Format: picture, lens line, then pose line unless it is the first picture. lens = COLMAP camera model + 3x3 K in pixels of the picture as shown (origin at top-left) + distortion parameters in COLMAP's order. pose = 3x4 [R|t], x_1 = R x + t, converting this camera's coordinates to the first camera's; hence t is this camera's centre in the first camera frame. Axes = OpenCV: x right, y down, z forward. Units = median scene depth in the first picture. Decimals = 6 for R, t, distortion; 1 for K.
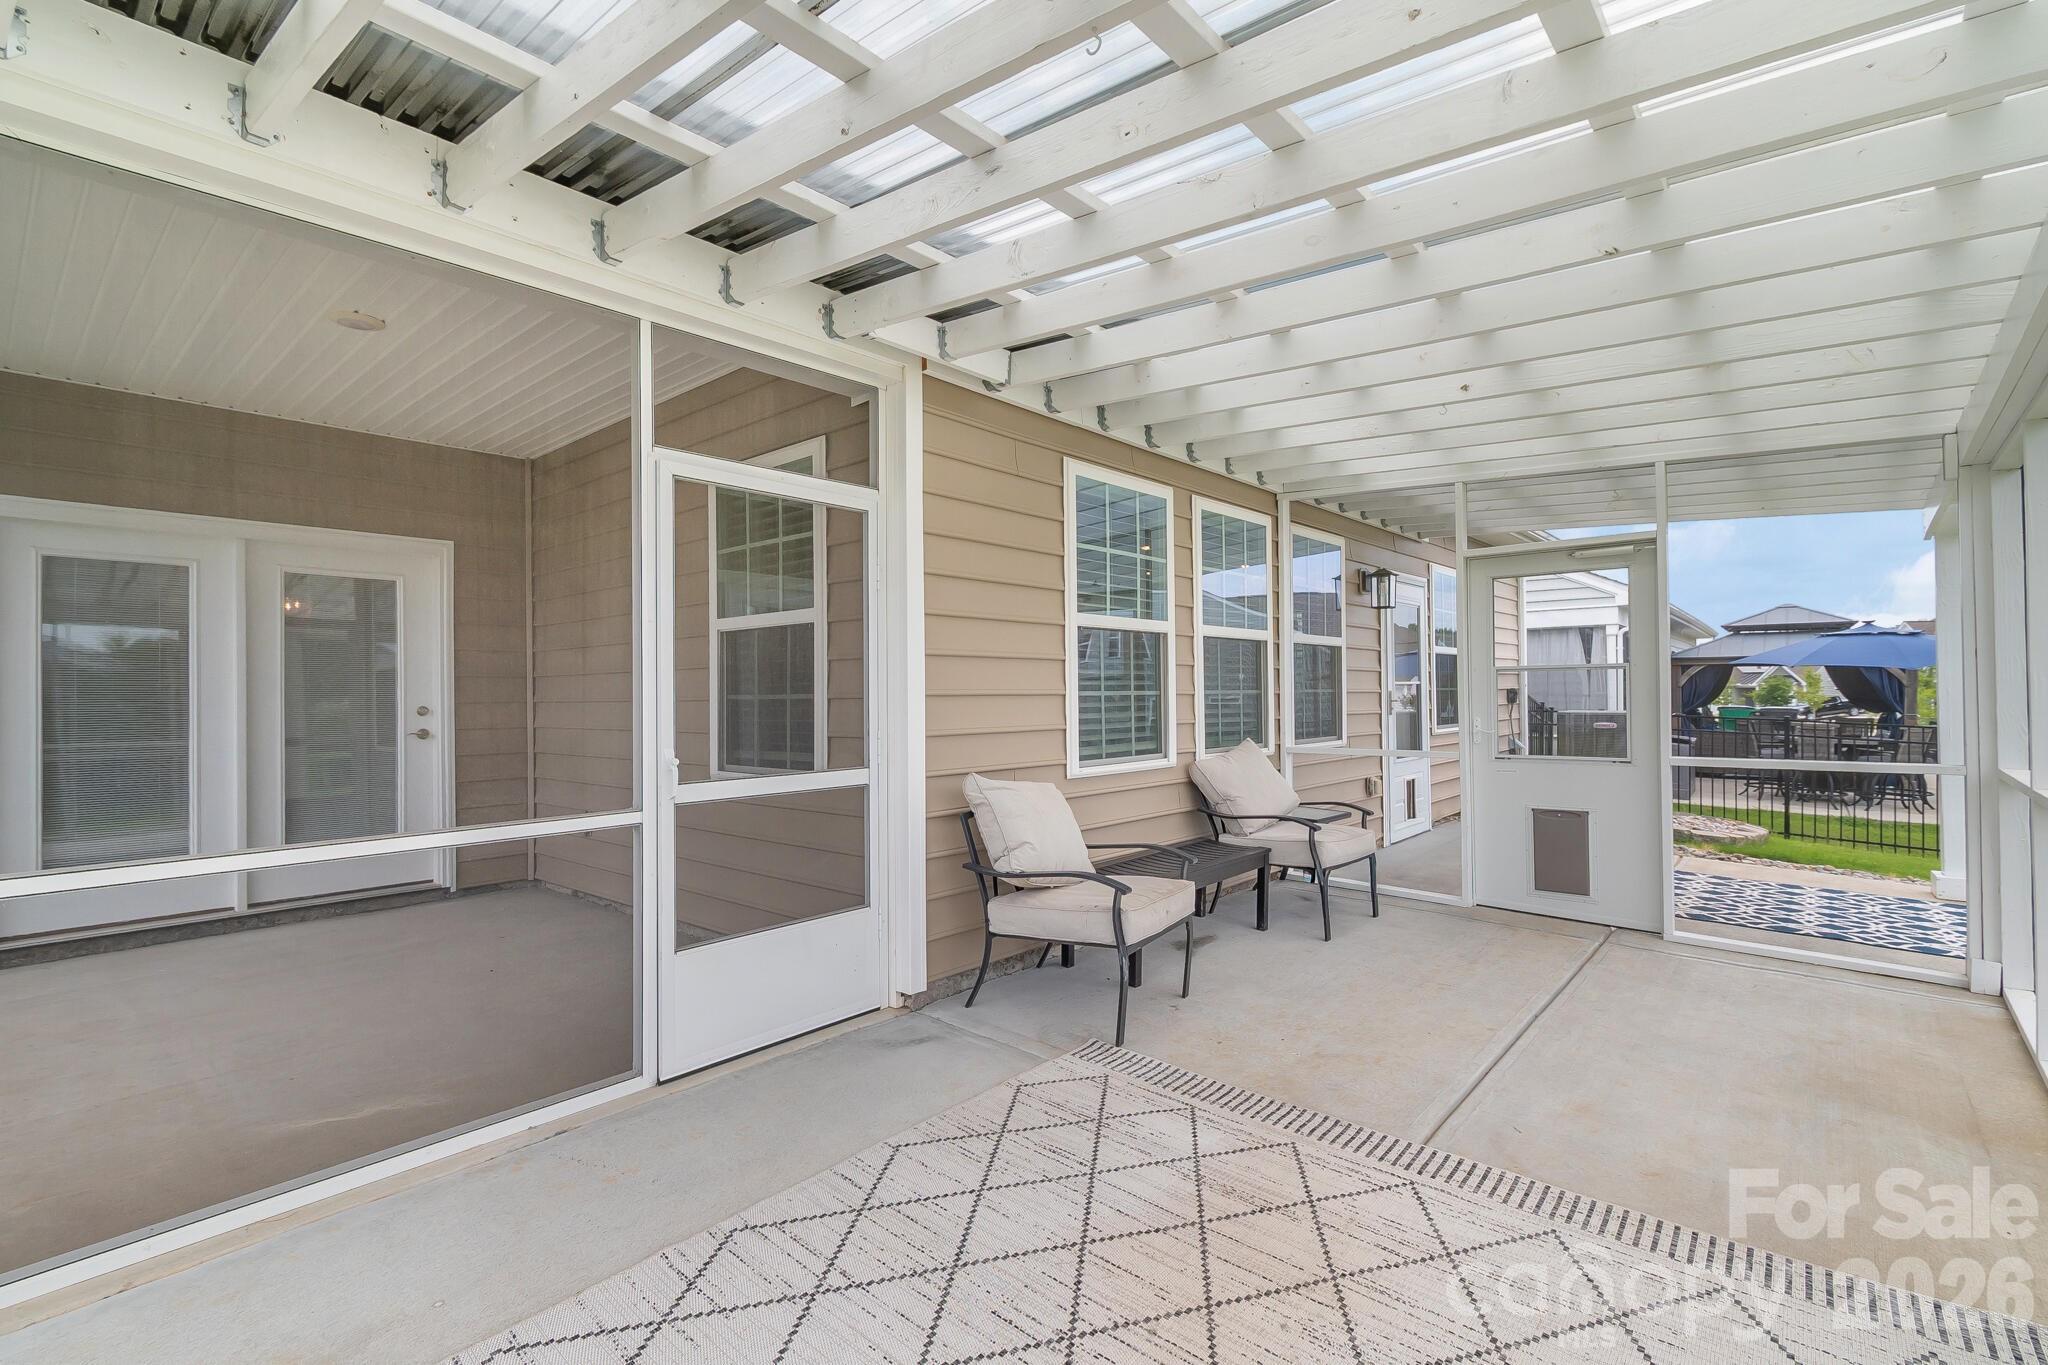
lens RADIAL K [[946.7, 0, 1075.9], [0, 946.7, 680.2], [0, 0, 1]] dist [-0.002157, 0.000057]
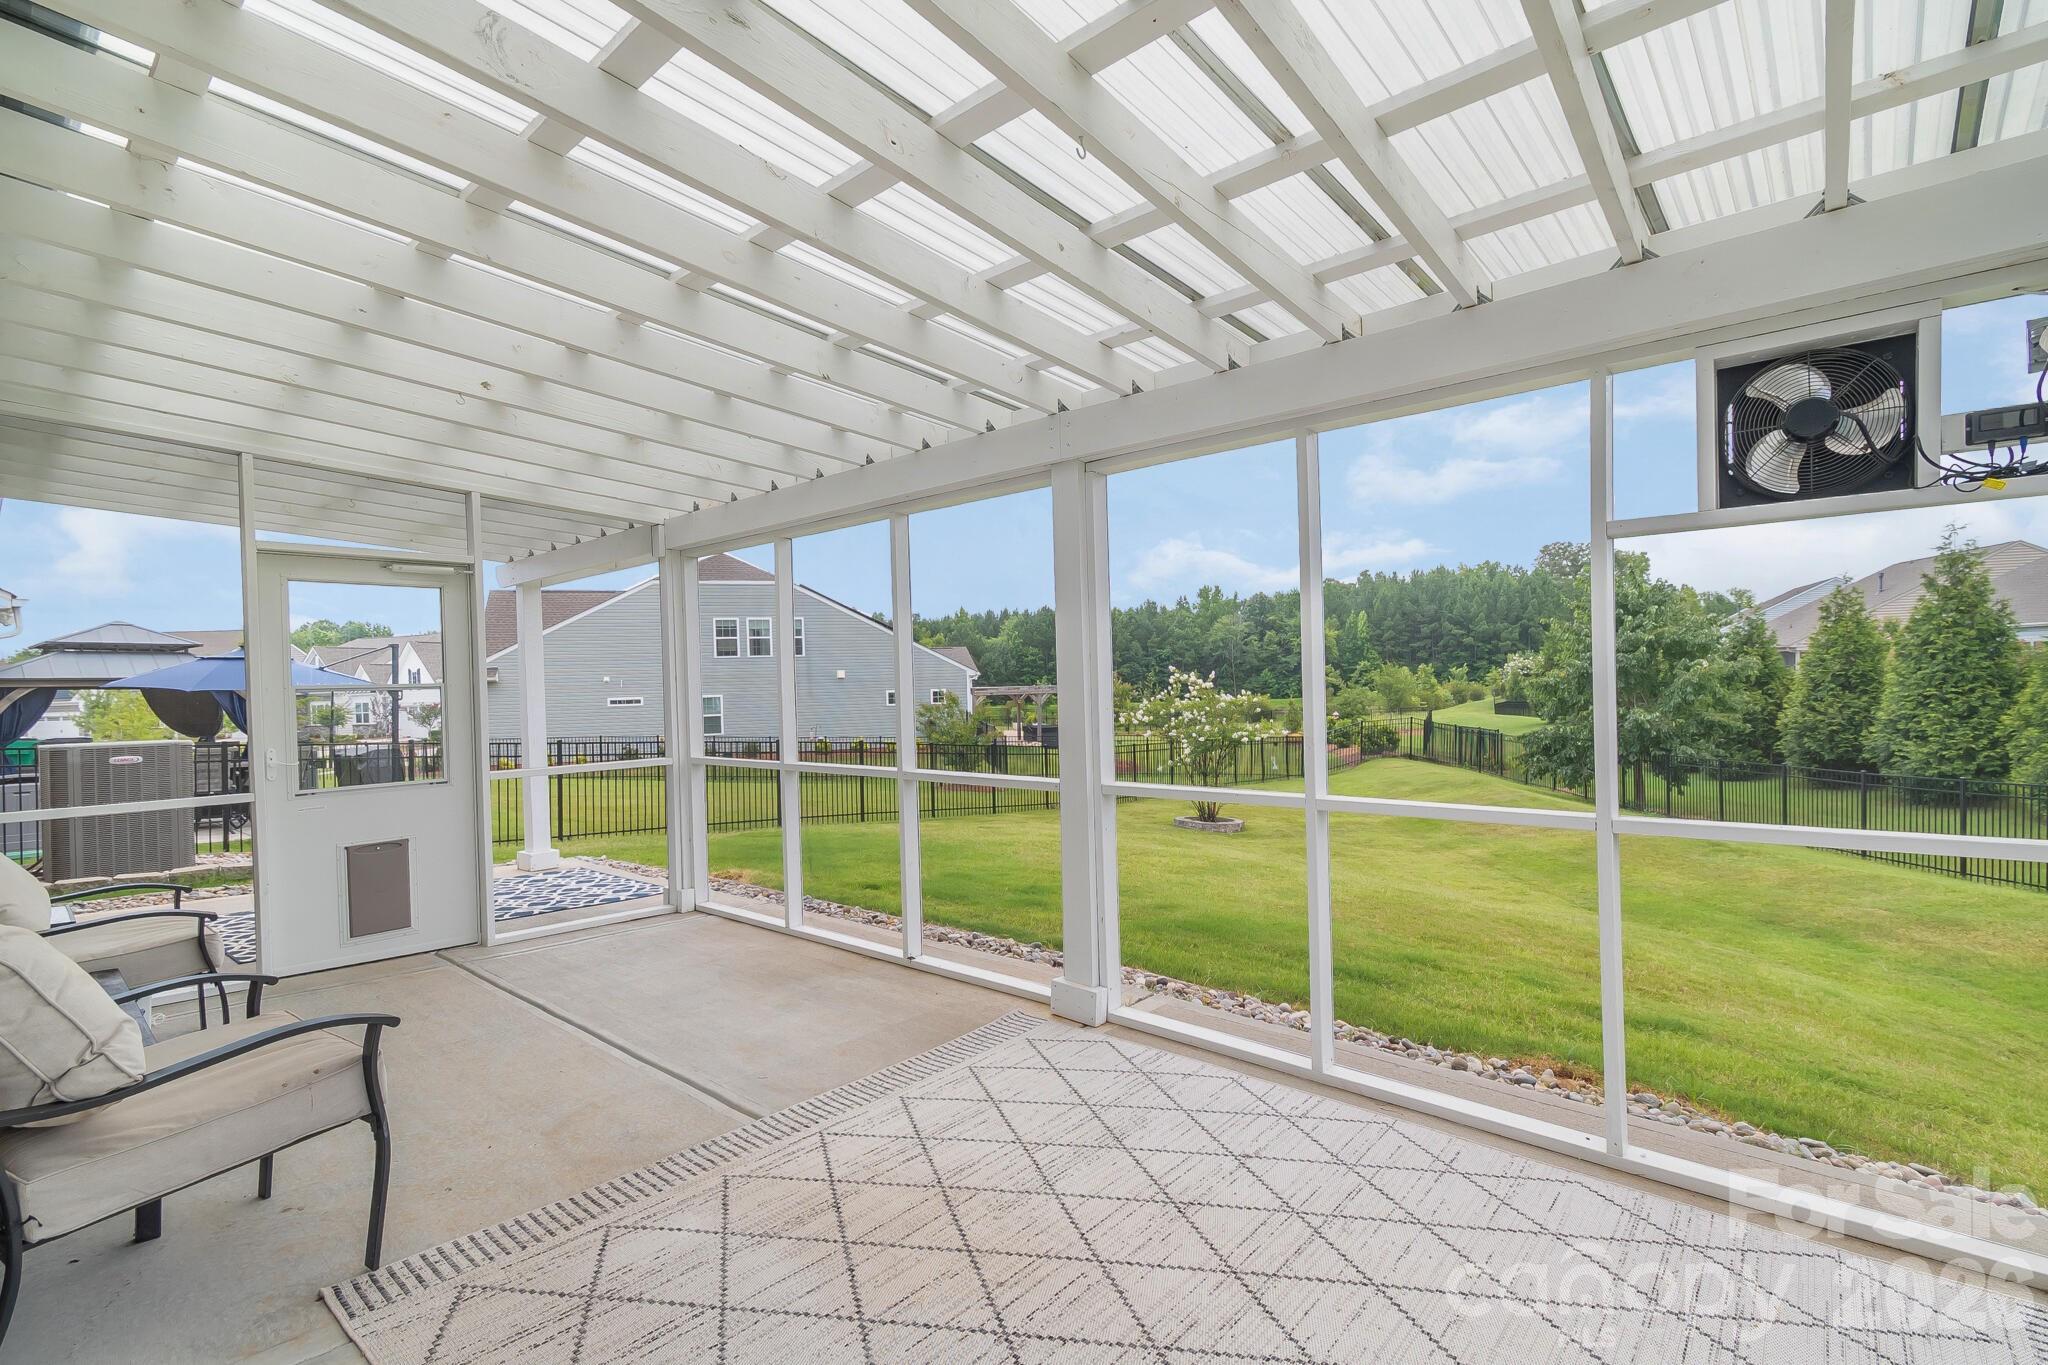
lens RADIAL K [[946.7, 0, 1002.9], [0, 946.7, 689.0], [0, 0, 1]] dist [-0.002157, 0.000057]
pose [[0.023633, 0.008612, 0.999684, -0.536070], [0.009780, 0.999913, -0.008845, 0.002600], [-0.999673, 0.009986, 0.023547, 0.503291]]
